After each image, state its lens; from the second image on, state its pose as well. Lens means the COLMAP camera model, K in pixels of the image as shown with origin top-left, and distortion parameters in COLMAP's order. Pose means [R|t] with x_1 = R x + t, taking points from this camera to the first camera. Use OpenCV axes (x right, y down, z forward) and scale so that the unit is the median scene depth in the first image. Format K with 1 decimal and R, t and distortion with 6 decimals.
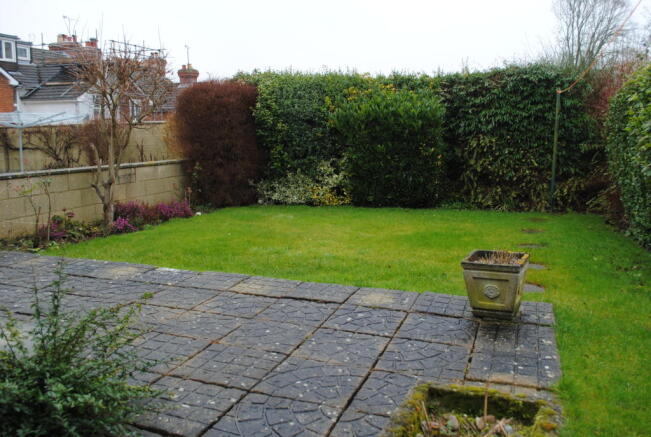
lens RADIAL K [[545.2, 0, 329.8], [0, 545.2, 216.3], [0, 0, 1]] dist [-0.093259, 0.000710]
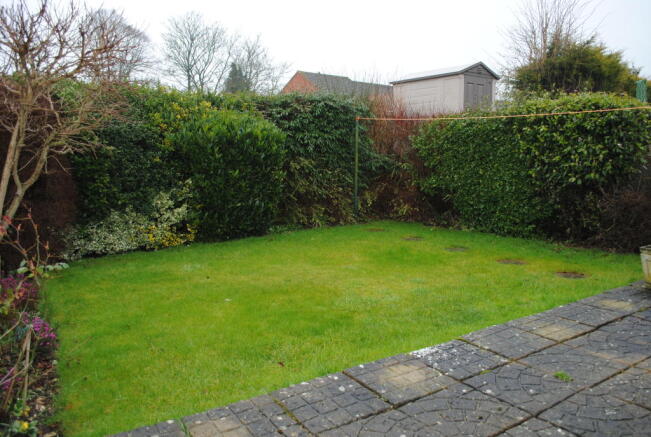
lens RADIAL K [[530.6, 0, 325.0], [0, 530.6, 219.1], [0, 0, 1]] dist [0.010408, 0.001297]
pose [[0.608939, -0.103497, 0.786436, -0.483516], [0.136993, 0.990275, 0.024249, -0.048972], [-0.781298, 0.092970, 0.617195, 0.331379]]
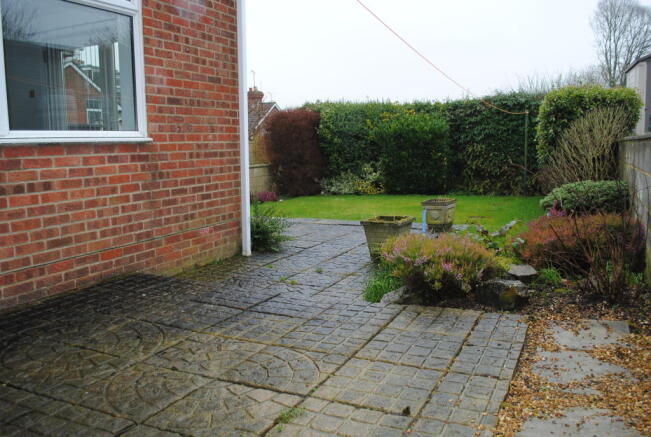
lens RADIAL K [[545.2, 0, 326.2], [0, 545.2, 220.9], [0, 0, 1]] dist [-0.093259, 0.000710]
pose [[0.994100, -0.006031, -0.108299, 0.039239], [0.004341, 0.999865, -0.015832, 0.073072], [0.108379, 0.015268, 0.993992, -0.449091]]
